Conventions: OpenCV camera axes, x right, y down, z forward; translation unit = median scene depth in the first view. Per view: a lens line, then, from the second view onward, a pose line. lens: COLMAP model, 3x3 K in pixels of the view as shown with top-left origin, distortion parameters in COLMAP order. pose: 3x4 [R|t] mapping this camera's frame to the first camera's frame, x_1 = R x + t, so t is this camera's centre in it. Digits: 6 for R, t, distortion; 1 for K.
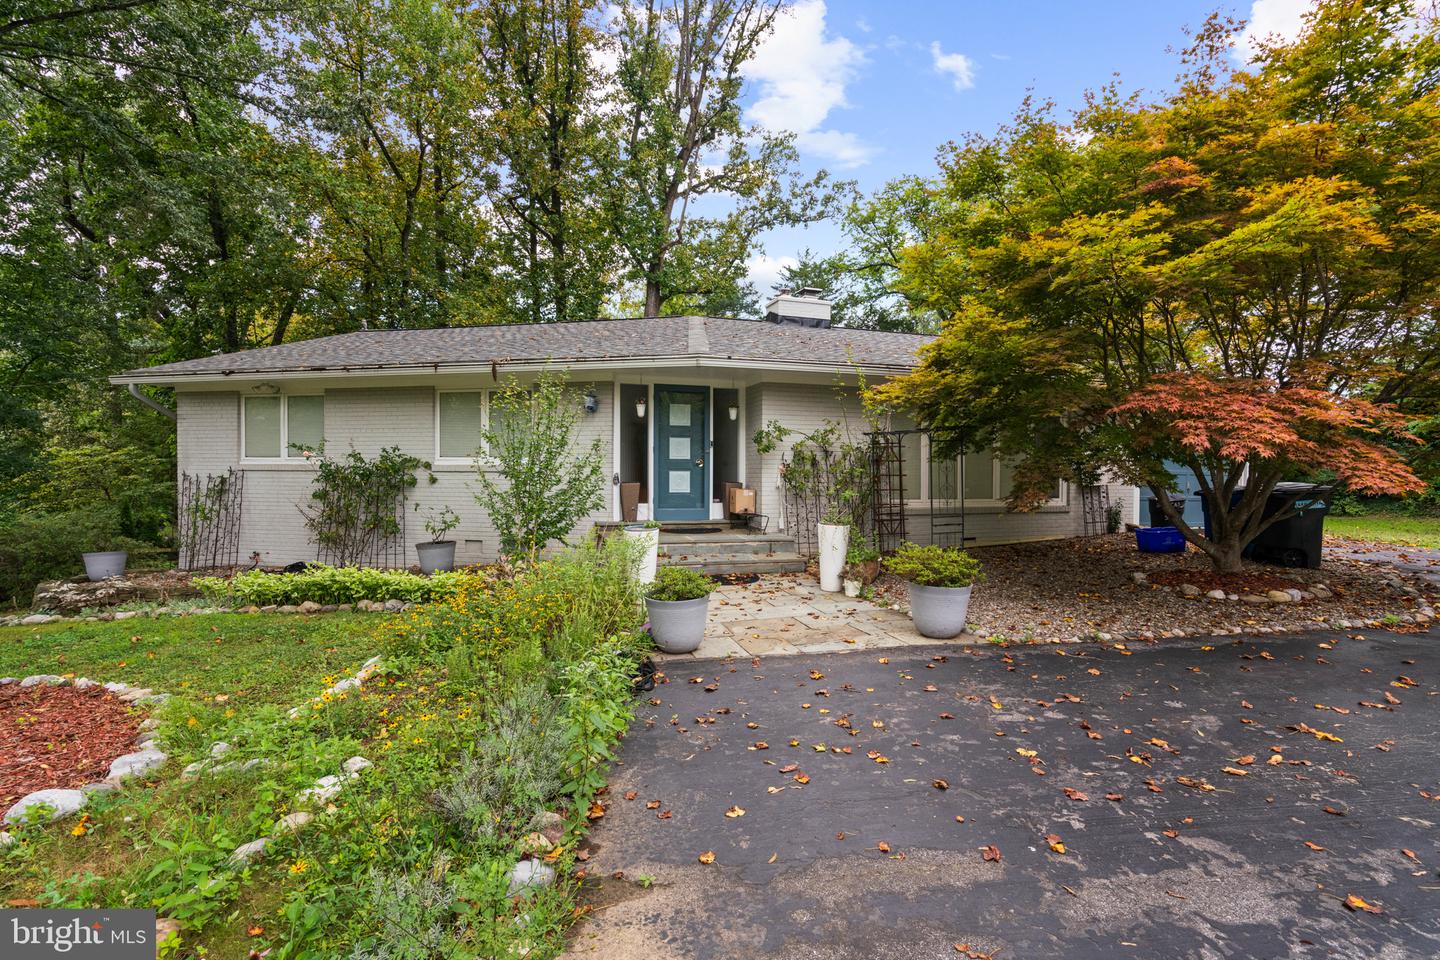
lens RADIAL K [[653.0, 0, 718.6], [0, 653.0, 485.9], [0, 0, 1]] dist [0.000224, 0.000636]
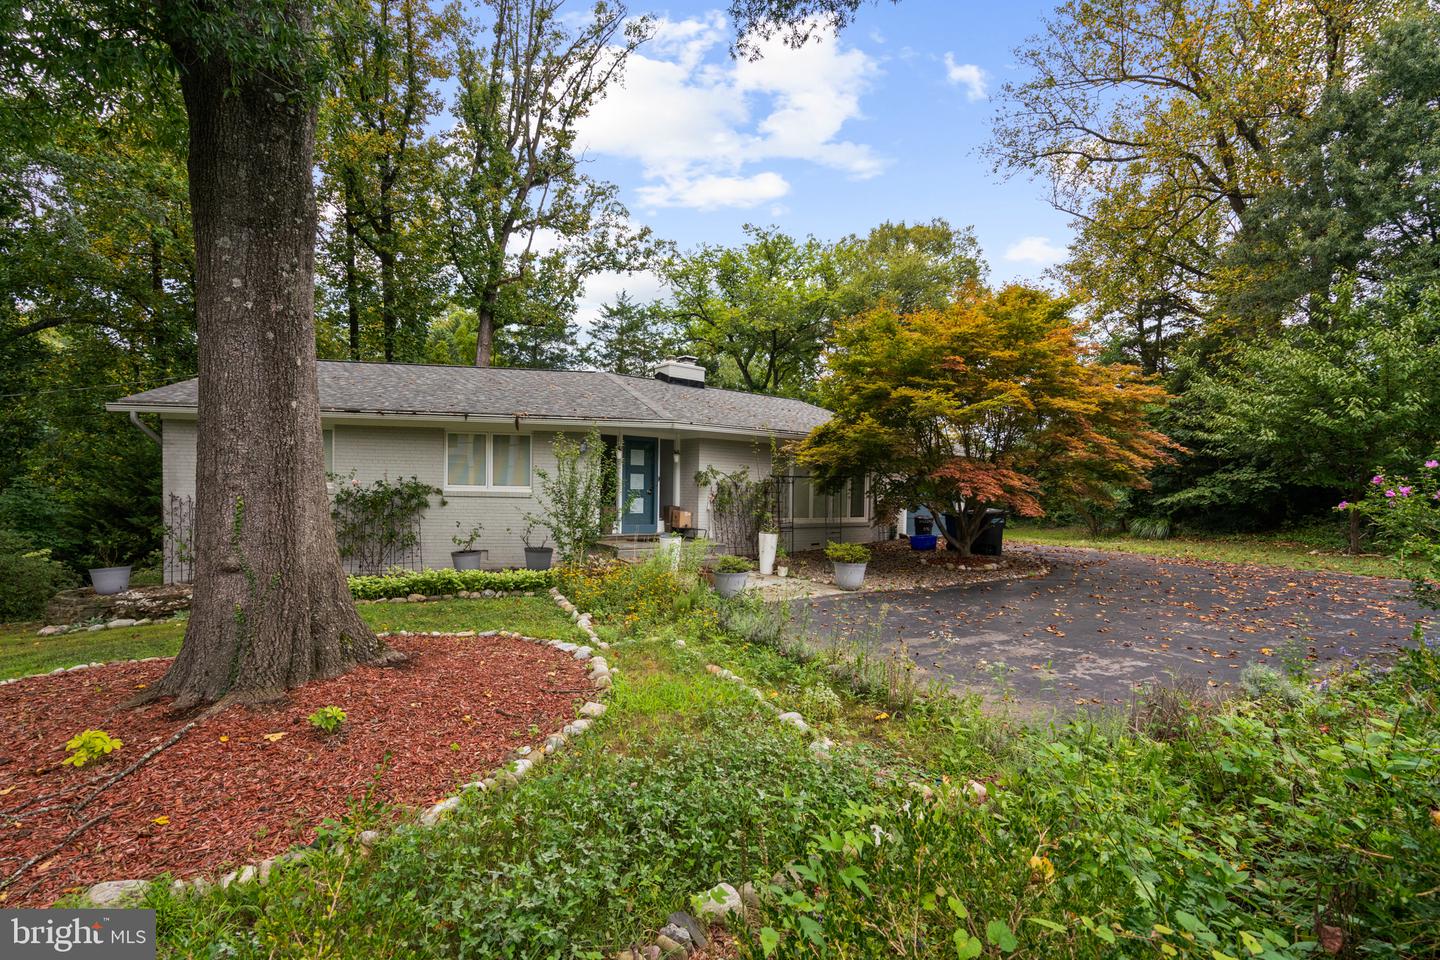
lens RADIAL K [[646.1, 0, 717.9], [0, 646.1, 517.1], [0, 0, 1]] dist [-0.001296, 0.000036]
pose [[0.938330, -0.000316, 0.345741, -0.319017], [-0.006713, 0.999794, 0.019131, -0.007996], [-0.345676, -0.020272, 0.938135, -0.299591]]
